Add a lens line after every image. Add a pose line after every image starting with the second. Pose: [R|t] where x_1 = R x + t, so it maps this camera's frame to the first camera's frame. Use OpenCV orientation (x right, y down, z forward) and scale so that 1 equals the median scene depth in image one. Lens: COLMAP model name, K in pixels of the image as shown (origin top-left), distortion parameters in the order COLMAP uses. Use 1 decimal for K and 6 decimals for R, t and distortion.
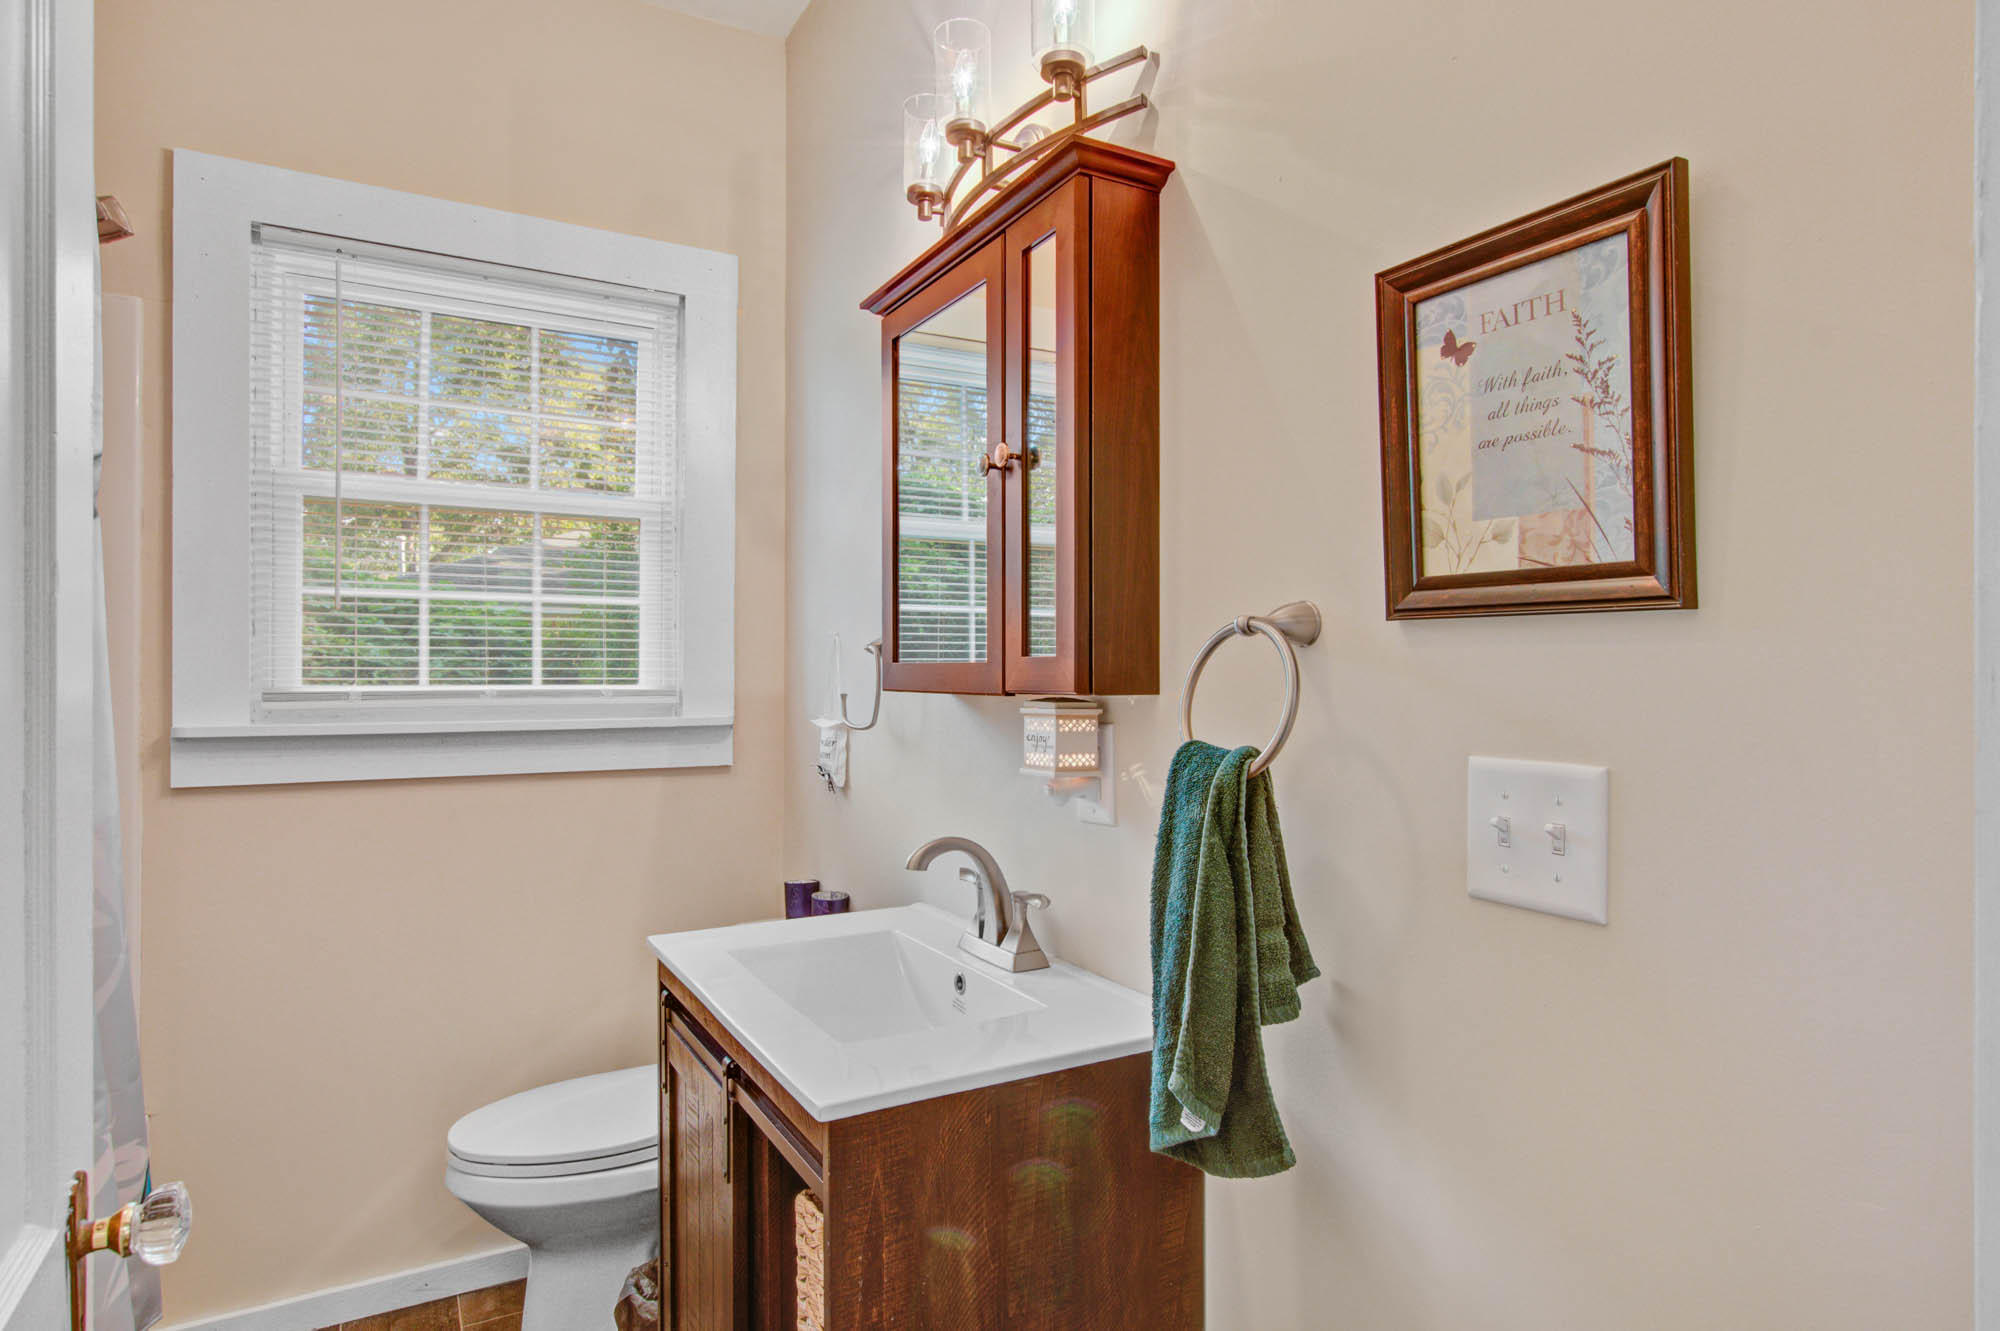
lens RADIAL K [[1141.7, 0, 997.2], [0, 1141.7, 666.8], [0, 0, 1]] dist [-0.002549, -0.002289]
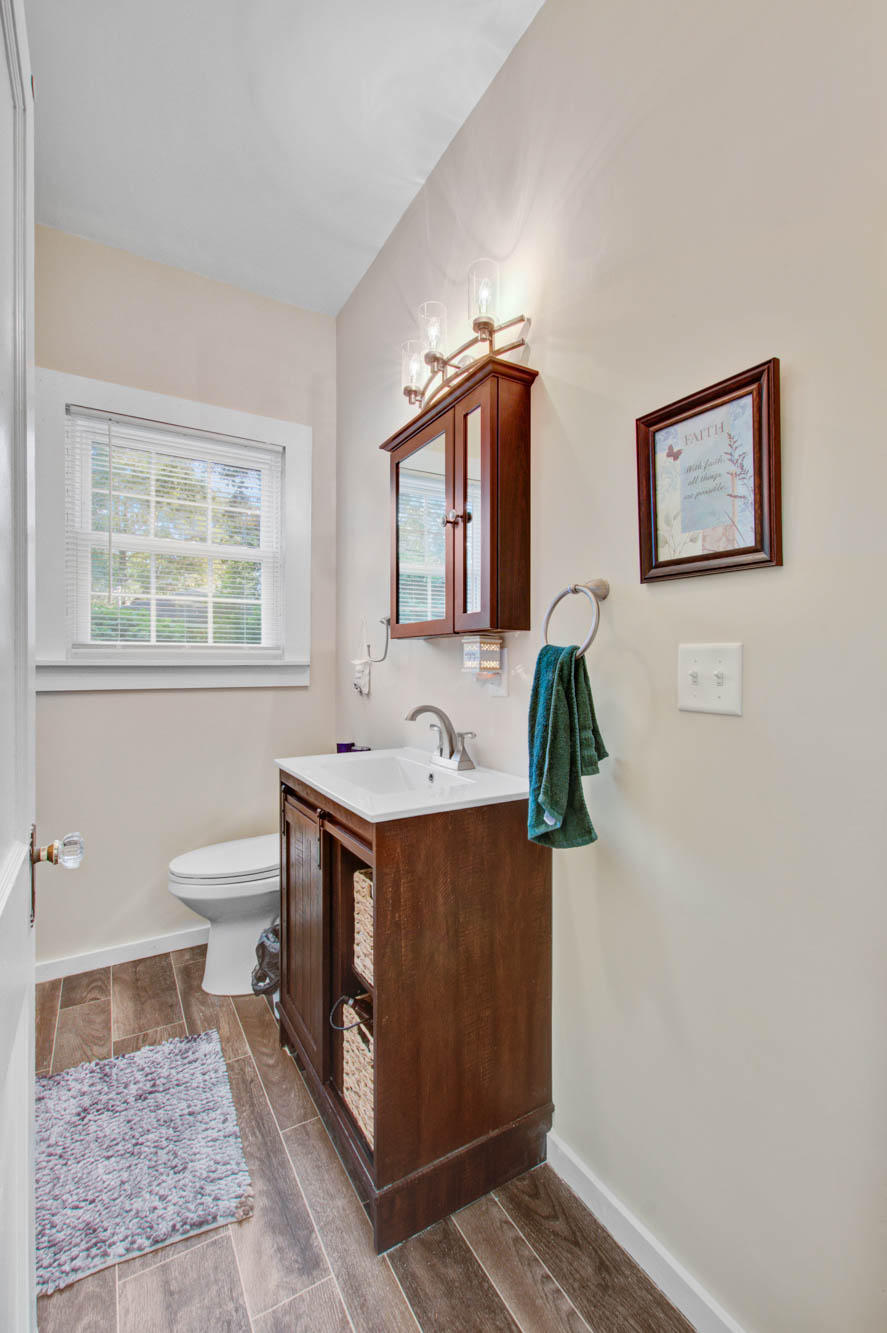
lens RADIAL K [[596.8, 0, 449.5], [0, 596.8, 661.8], [0, 0, 1]] dist [0.002886, -0.002208]
pose [[0.999664, 0.000722, 0.025903, -0.030410], [-0.000905, 0.999975, 0.007058, 0.069628], [-0.025897, -0.007079, 0.999640, -0.072530]]
